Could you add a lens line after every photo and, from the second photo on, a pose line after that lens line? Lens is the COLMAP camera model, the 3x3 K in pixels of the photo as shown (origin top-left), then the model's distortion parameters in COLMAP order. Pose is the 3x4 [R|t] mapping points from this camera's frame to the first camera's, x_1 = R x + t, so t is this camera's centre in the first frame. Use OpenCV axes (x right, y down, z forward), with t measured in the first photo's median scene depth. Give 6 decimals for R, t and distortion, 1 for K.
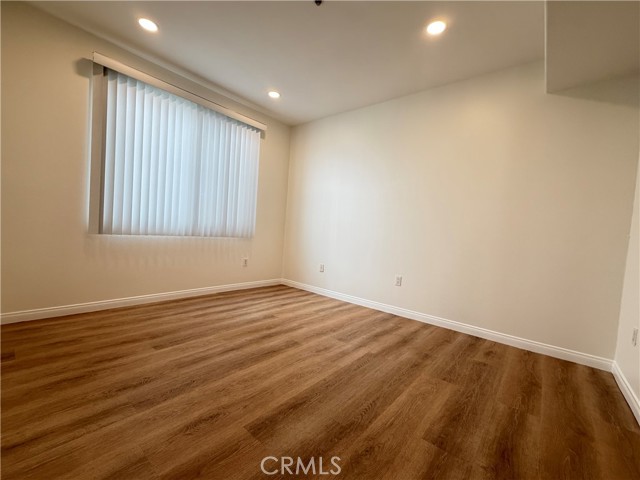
lens RADIAL K [[270.7, 0, 320.0], [0, 270.7, 240.0], [0, 0, 1]] dist [-0.001197, -0.000180]
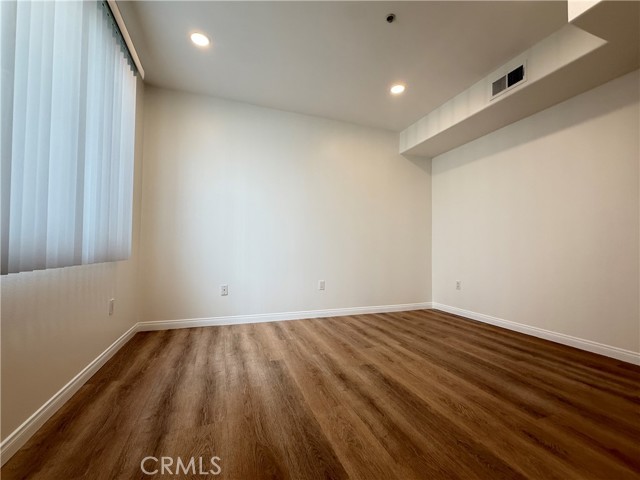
lens RADIAL K [[270.7, 0, 320.0], [0, 270.7, 240.0], [0, 0, 1]] dist [-0.001197, -0.000180]
pose [[0.501256, -0.029648, 0.864791, -0.863652], [0.055192, 0.998473, 0.002240, -0.042966], [-0.863537, 0.046607, 0.502127, 0.617839]]
